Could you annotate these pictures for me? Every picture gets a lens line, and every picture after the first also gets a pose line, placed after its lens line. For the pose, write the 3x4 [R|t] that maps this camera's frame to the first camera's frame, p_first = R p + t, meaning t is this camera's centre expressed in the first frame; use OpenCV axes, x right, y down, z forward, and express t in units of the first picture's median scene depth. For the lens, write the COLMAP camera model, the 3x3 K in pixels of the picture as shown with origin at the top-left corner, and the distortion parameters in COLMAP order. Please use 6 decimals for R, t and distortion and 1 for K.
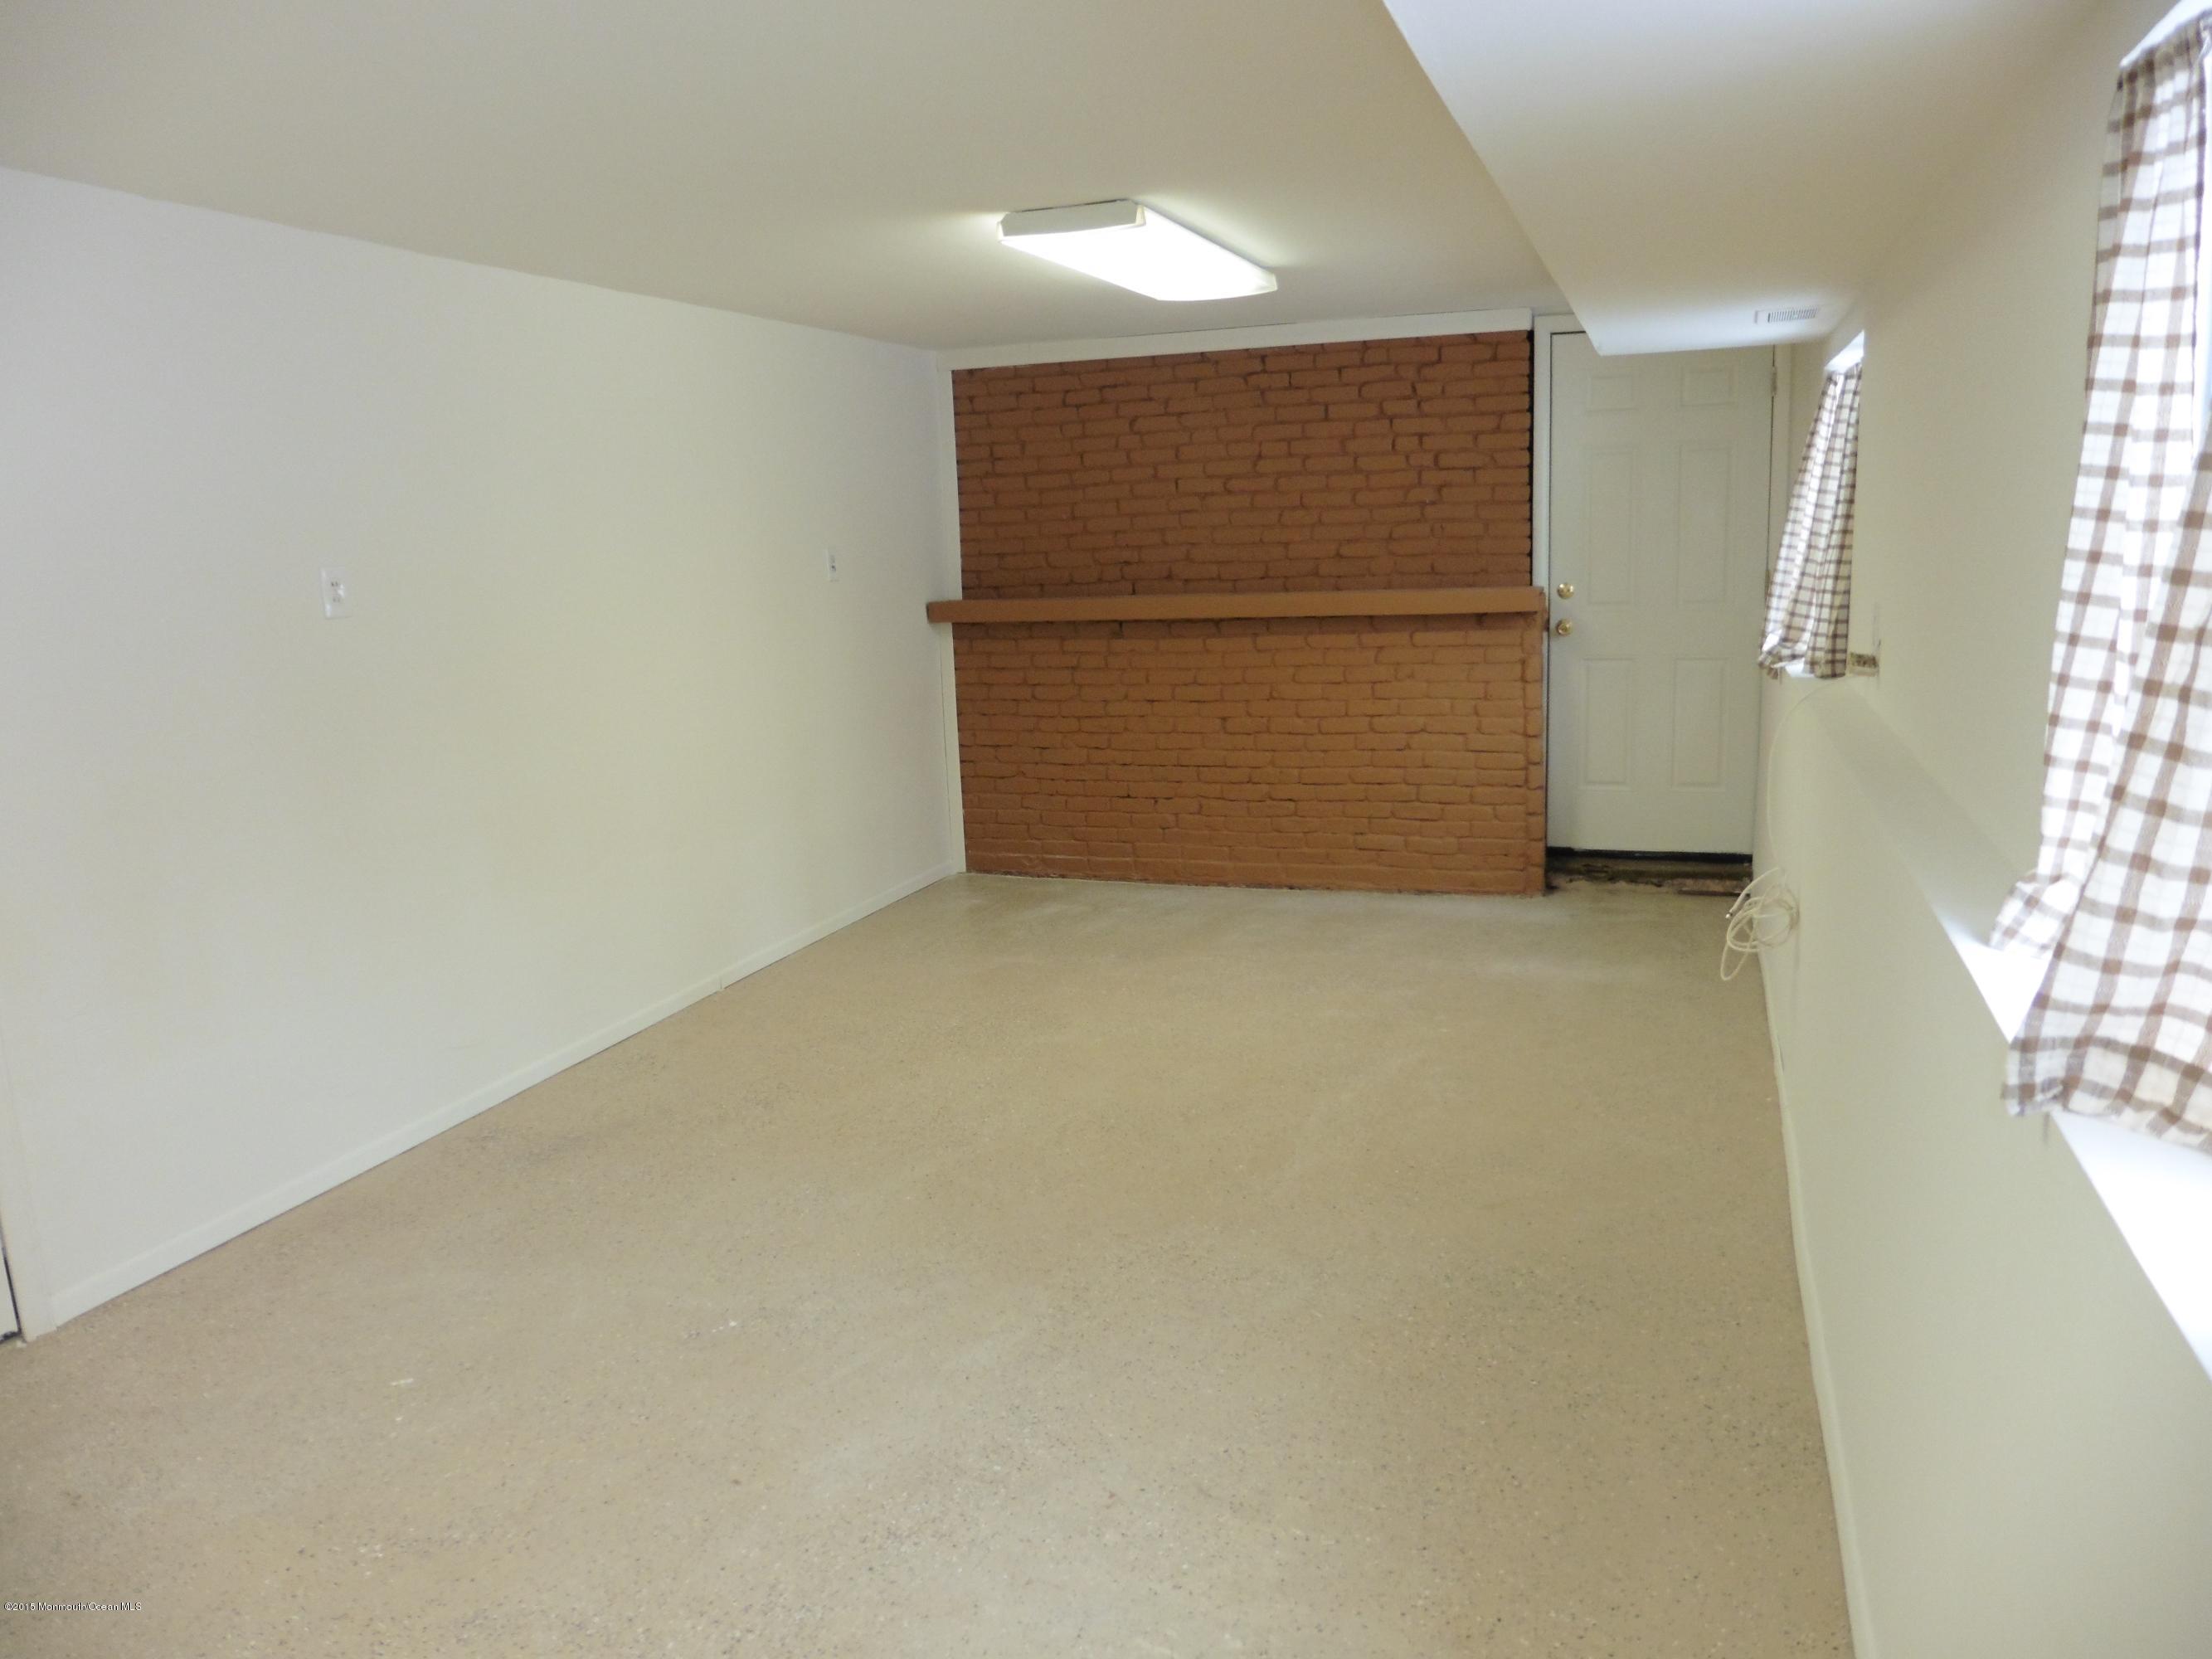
lens RADIAL K [[1604.1, 0, 1099.6], [0, 1604.1, 820.0], [0, 0, 1]] dist [-0.071785, 0.057144]
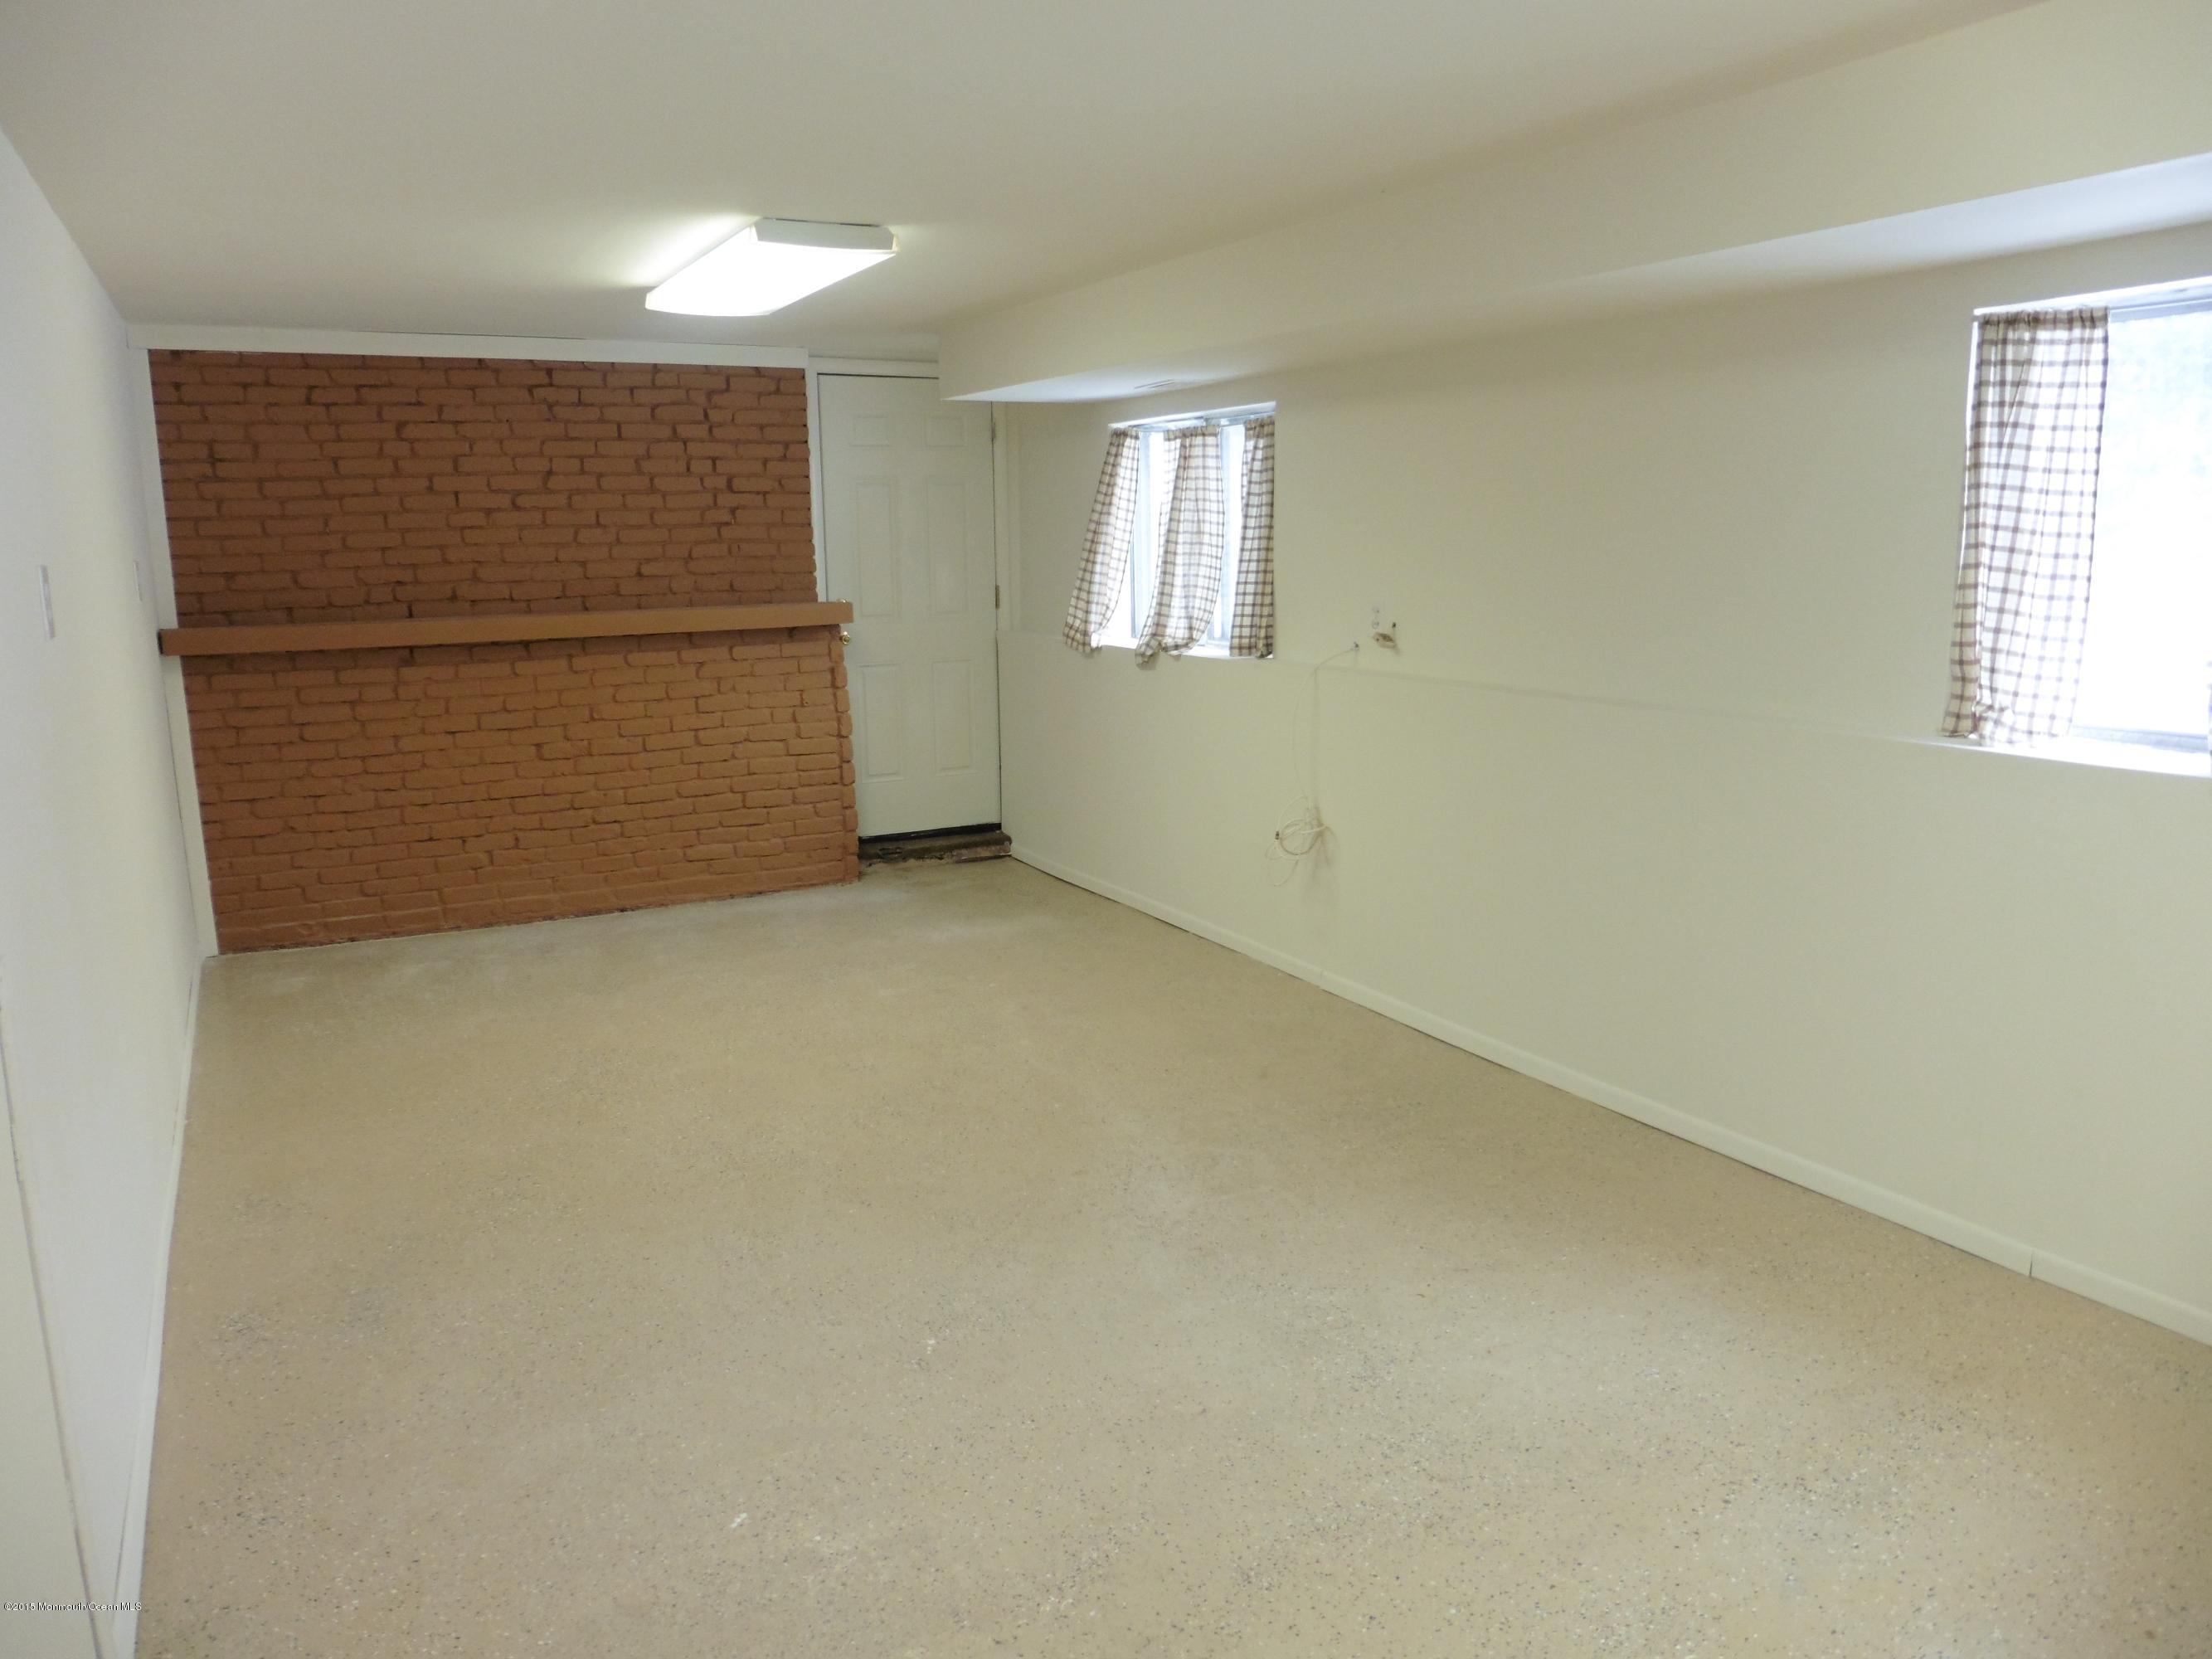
lens RADIAL K [[1604.1, 0, 1093.0], [0, 1604.1, 827.1], [0, 0, 1]] dist [-0.071785, 0.057144]
pose [[0.674985, -0.106154, 0.730155, -0.400188], [0.120867, 0.992136, 0.032508, -0.005631], [-0.727864, 0.066309, 0.682507, 0.116721]]
